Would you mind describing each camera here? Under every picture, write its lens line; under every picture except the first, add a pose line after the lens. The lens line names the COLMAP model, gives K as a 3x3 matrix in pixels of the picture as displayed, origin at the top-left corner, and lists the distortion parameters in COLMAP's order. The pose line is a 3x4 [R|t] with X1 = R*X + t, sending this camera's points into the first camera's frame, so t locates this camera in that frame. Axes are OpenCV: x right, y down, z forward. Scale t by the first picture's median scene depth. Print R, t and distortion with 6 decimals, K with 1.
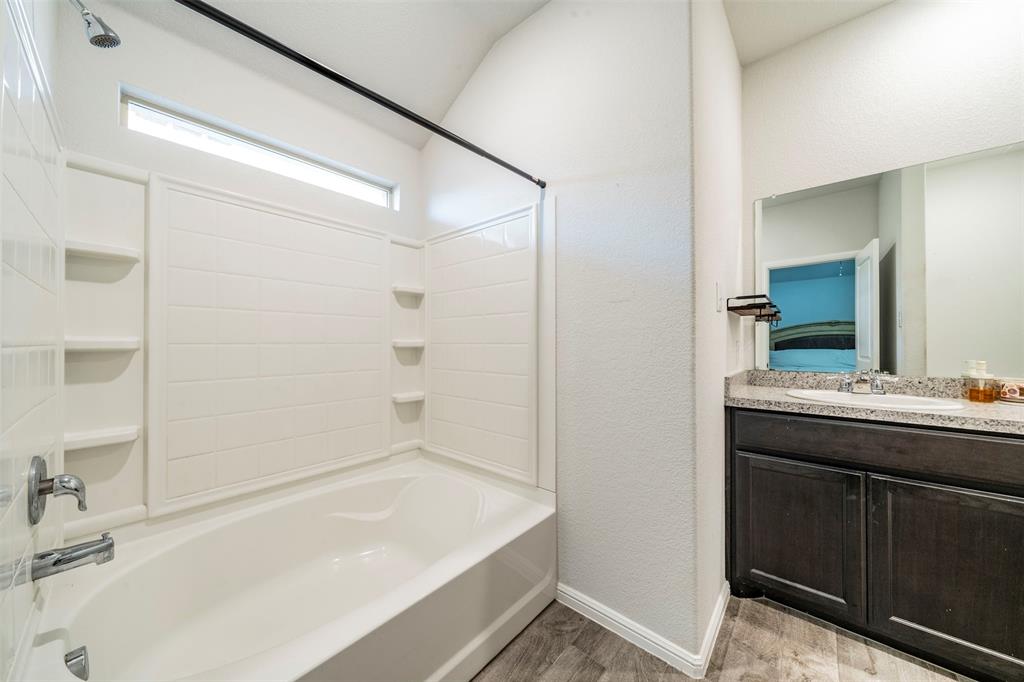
lens RADIAL K [[359.7, 0, 507.2], [0, 359.7, 340.7], [0, 0, 1]] dist [-0.005319, 0.000629]
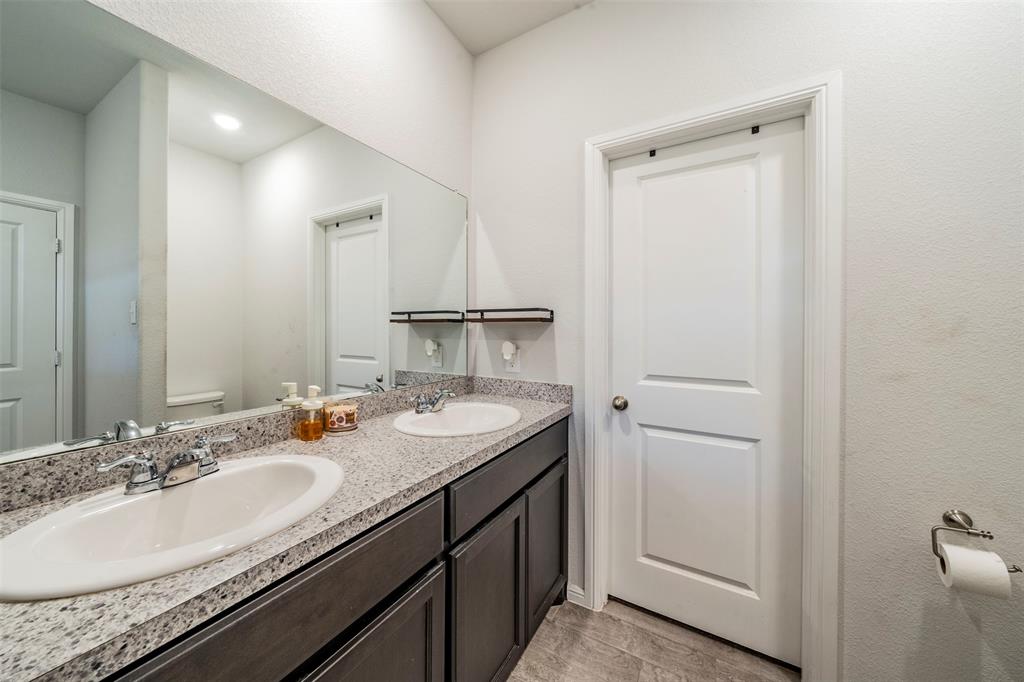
lens RADIAL K [[359.7, 0, 509.6], [0, 359.7, 330.4], [0, 0, 1]] dist [-0.005319, 0.000629]
pose [[-0.174498, -0.002605, 0.984654, 0.481892], [-0.018529, 0.999828, -0.000639, -0.071505], [-0.984483, -0.018356, -0.174517, 0.714495]]
